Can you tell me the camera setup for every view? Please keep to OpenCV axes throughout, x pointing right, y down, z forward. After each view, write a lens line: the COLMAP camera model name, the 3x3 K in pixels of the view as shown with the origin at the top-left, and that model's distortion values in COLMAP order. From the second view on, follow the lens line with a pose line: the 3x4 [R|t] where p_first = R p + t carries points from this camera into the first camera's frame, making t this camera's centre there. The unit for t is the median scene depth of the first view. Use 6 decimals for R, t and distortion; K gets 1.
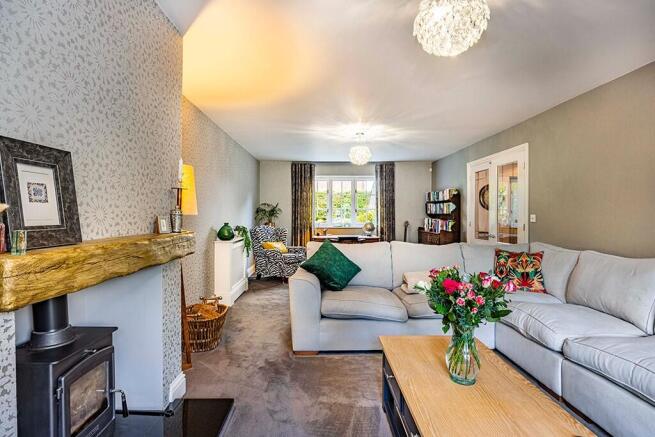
lens RADIAL K [[351.3, 0, 328.1], [0, 351.3, 217.3], [0, 0, 1]] dist [-0.001140, -0.000024]
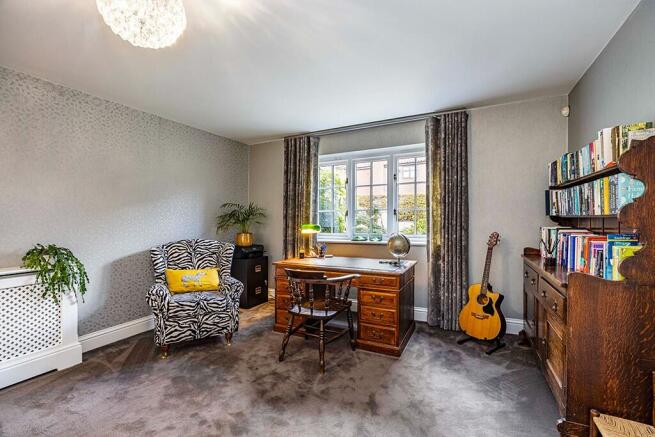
lens RADIAL K [[287.7, 0, 324.2], [0, 287.7, 220.5], [0, 0, 1]] dist [0.003767, 0.000208]
pose [[0.874399, -0.003274, -0.485197, 0.216189], [0.002443, 0.999994, -0.002345, -0.004962], [0.485202, 0.000865, 0.874402, 0.582888]]
